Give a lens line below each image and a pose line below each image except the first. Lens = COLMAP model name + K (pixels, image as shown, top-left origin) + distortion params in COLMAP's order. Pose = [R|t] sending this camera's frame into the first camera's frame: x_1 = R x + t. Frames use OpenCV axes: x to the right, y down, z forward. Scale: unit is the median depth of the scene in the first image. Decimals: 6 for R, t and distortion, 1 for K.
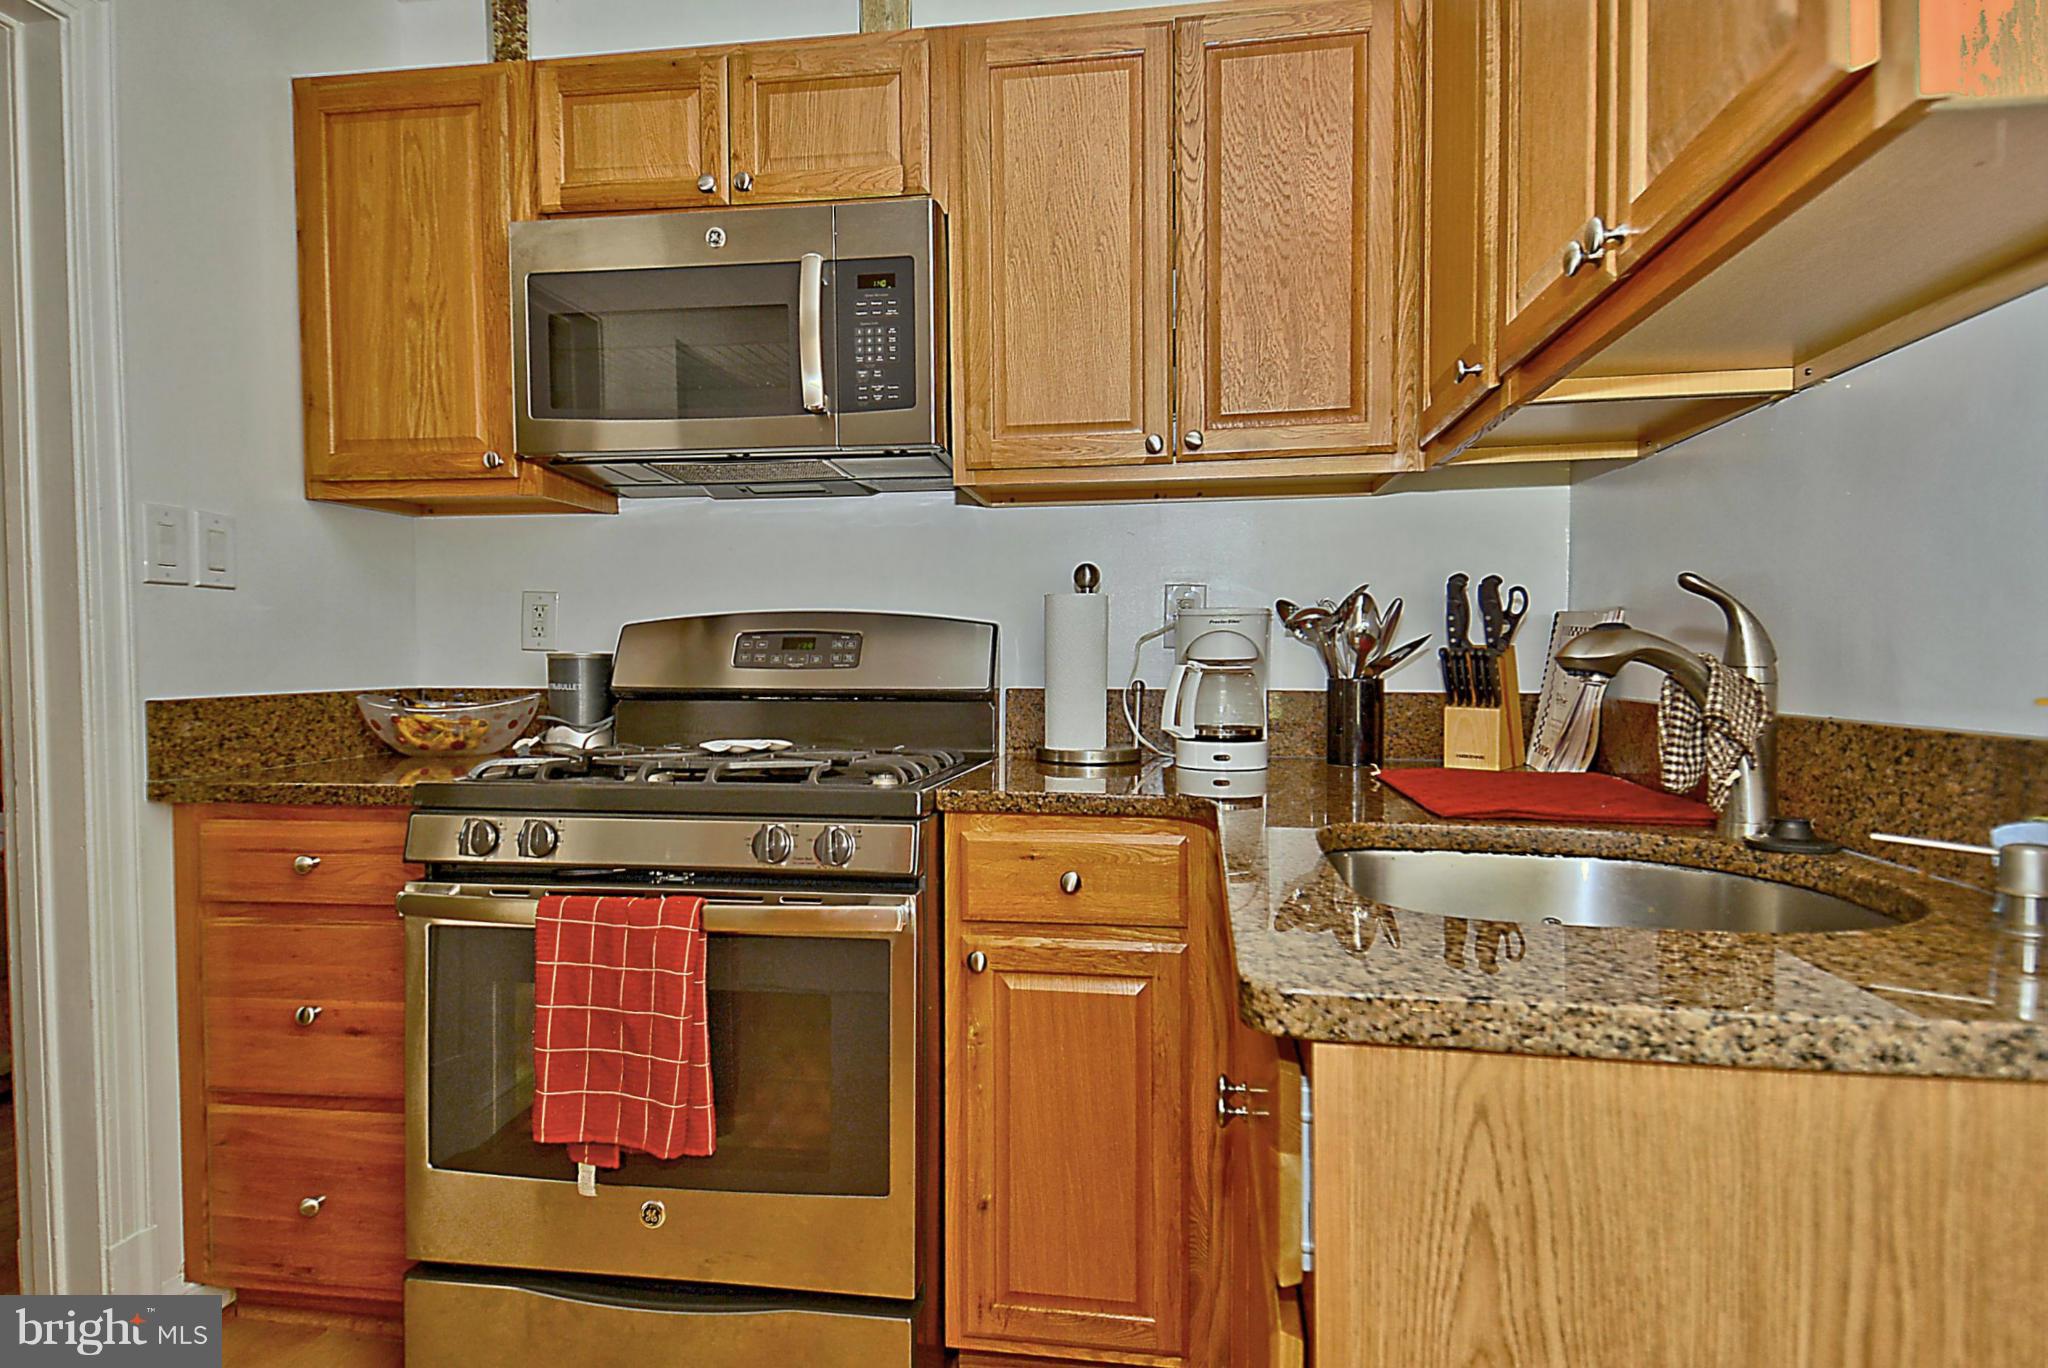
lens RADIAL K [[1079.5, 0, 1018.2], [0, 1079.5, 691.3], [0, 0, 1]] dist [0.036931, -0.000553]
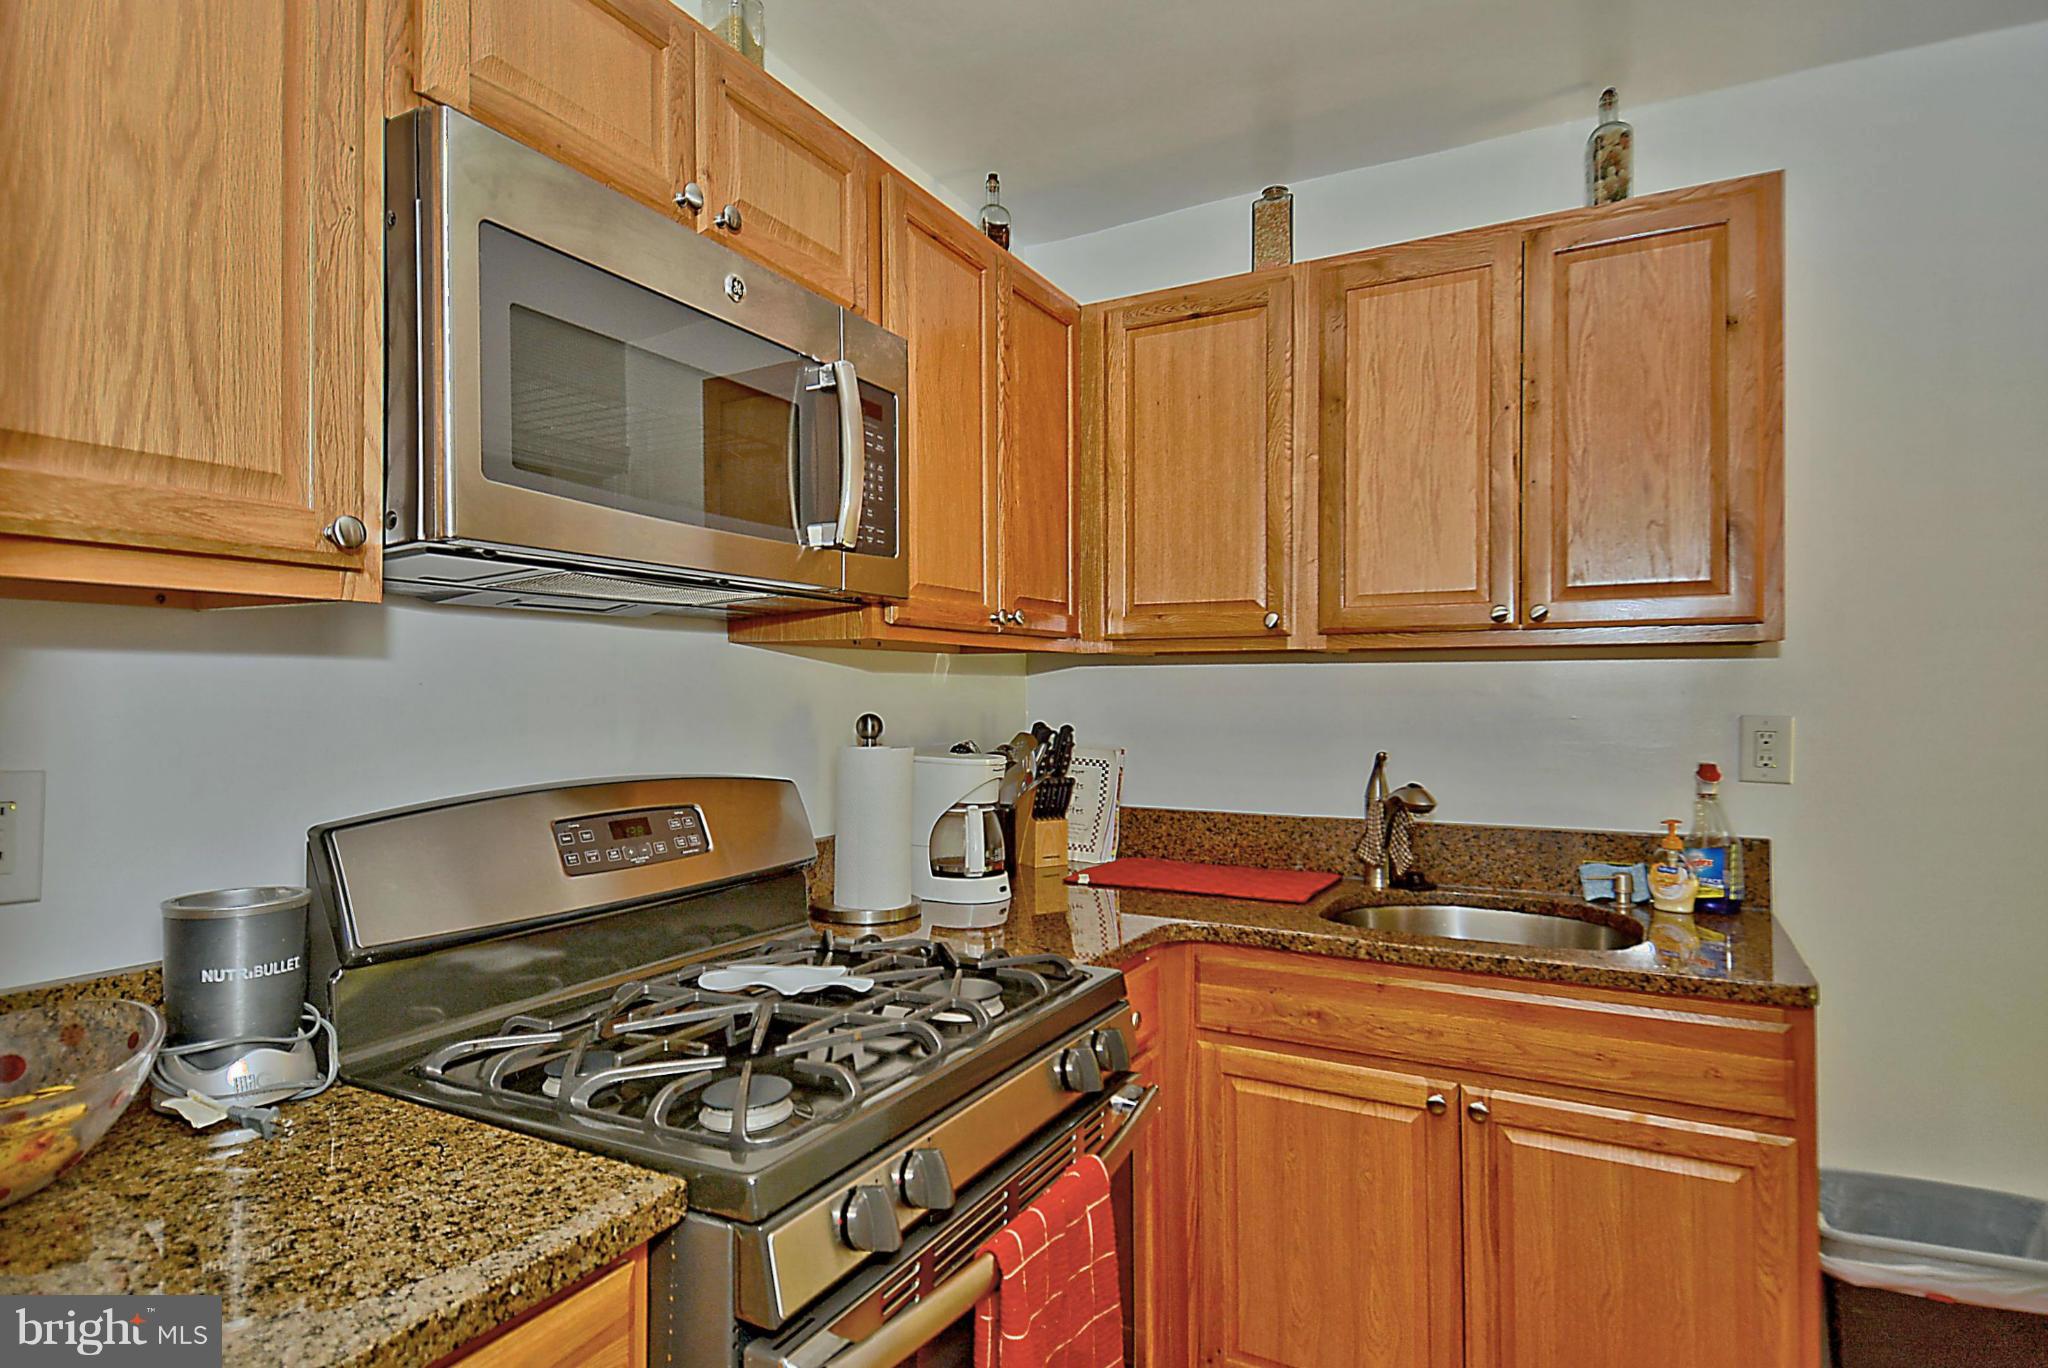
lens RADIAL K [[1079.5, 0, 1011.5], [0, 1079.5, 684.6], [0, 0, 1]] dist [0.036931, -0.000553]
pose [[0.366491, 0.009511, 0.930373, -0.821554], [0.034230, 0.999133, -0.023697, -0.119794], [-0.929792, 0.040531, 0.365848, 0.533245]]
